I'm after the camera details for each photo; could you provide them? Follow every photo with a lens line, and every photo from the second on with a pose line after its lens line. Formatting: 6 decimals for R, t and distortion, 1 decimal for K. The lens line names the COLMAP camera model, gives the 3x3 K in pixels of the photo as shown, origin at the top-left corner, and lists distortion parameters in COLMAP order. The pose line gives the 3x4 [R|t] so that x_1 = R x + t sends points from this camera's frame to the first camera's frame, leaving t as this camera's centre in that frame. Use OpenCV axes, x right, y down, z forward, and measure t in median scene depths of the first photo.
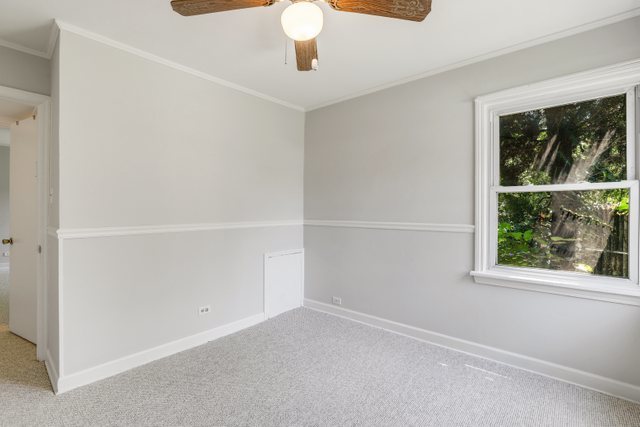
lens RADIAL K [[297.7, 0, 322.6], [0, 297.7, 215.0], [0, 0, 1]] dist [-0.015530, 0.000767]
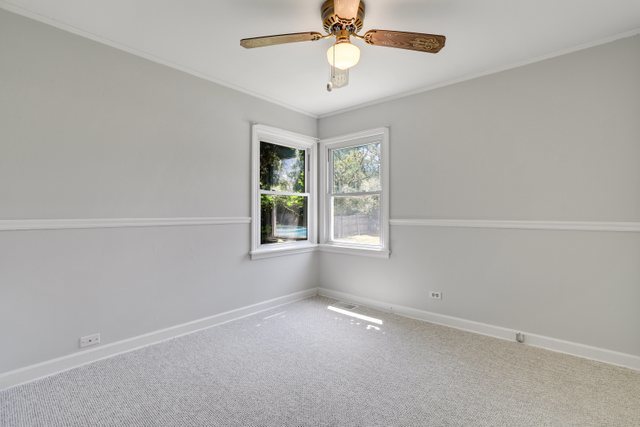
lens RADIAL K [[297.7, 0, 325.7], [0, 297.7, 211.7], [0, 0, 1]] dist [-0.015530, 0.000767]
pose [[0.005615, -0.004895, 0.999972, -0.820851], [0.005466, 0.999973, 0.004864, 0.004989], [-0.999969, 0.005438, 0.005642, 0.648072]]
